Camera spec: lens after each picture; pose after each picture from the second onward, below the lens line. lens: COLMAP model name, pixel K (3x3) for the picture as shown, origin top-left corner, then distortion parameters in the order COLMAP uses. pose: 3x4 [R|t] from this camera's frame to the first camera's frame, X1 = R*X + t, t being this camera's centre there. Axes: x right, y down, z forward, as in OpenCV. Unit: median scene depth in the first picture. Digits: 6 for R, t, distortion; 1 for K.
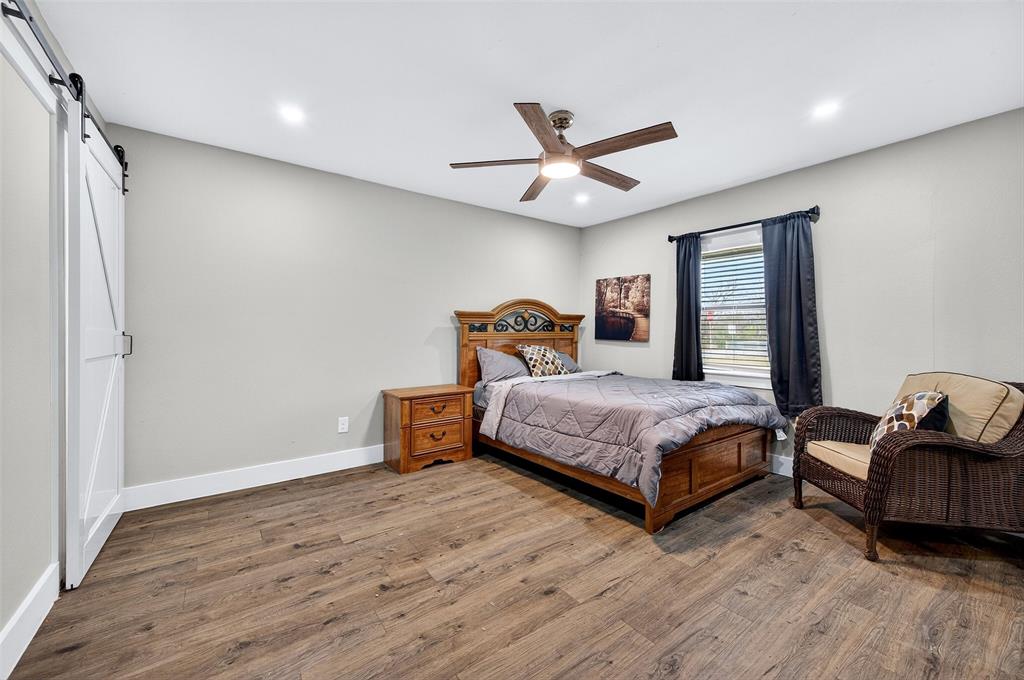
lens RADIAL K [[396.2, 0, 514.6], [0, 396.2, 337.1], [0, 0, 1]] dist [0.000449, -0.000185]
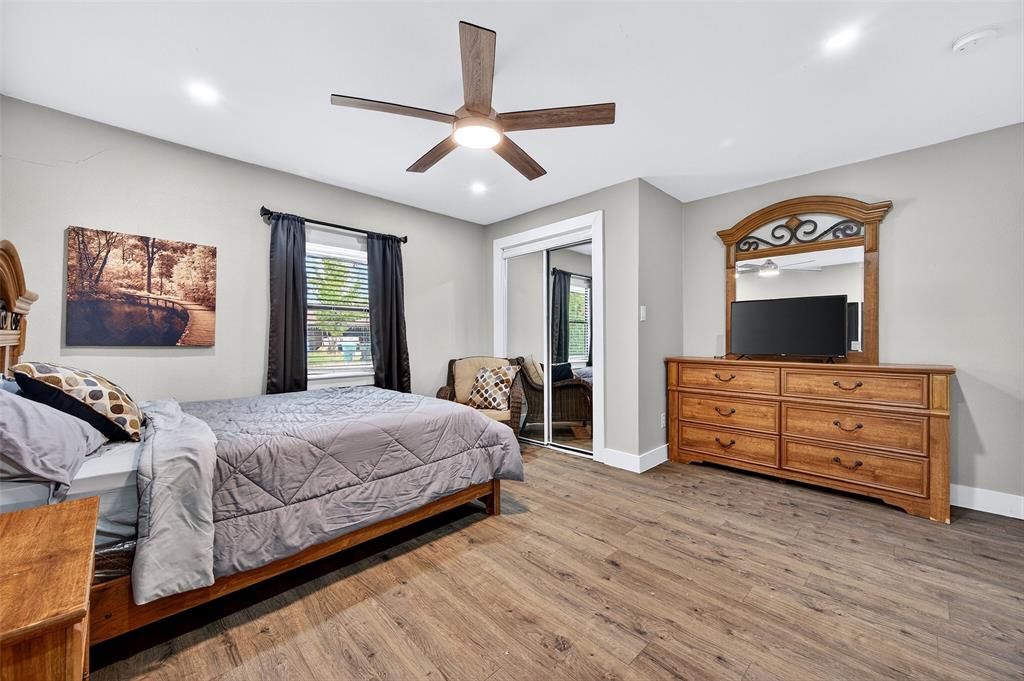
lens RADIAL K [[396.2, 0, 513.5], [0, 396.2, 338.5], [0, 0, 1]] dist [0.000449, -0.000185]
pose [[-0.126130, -0.005642, 0.991998, -0.513869], [0.009298, 0.999933, 0.006870, -0.002877], [-0.991970, 0.010090, -0.126069, 0.736554]]
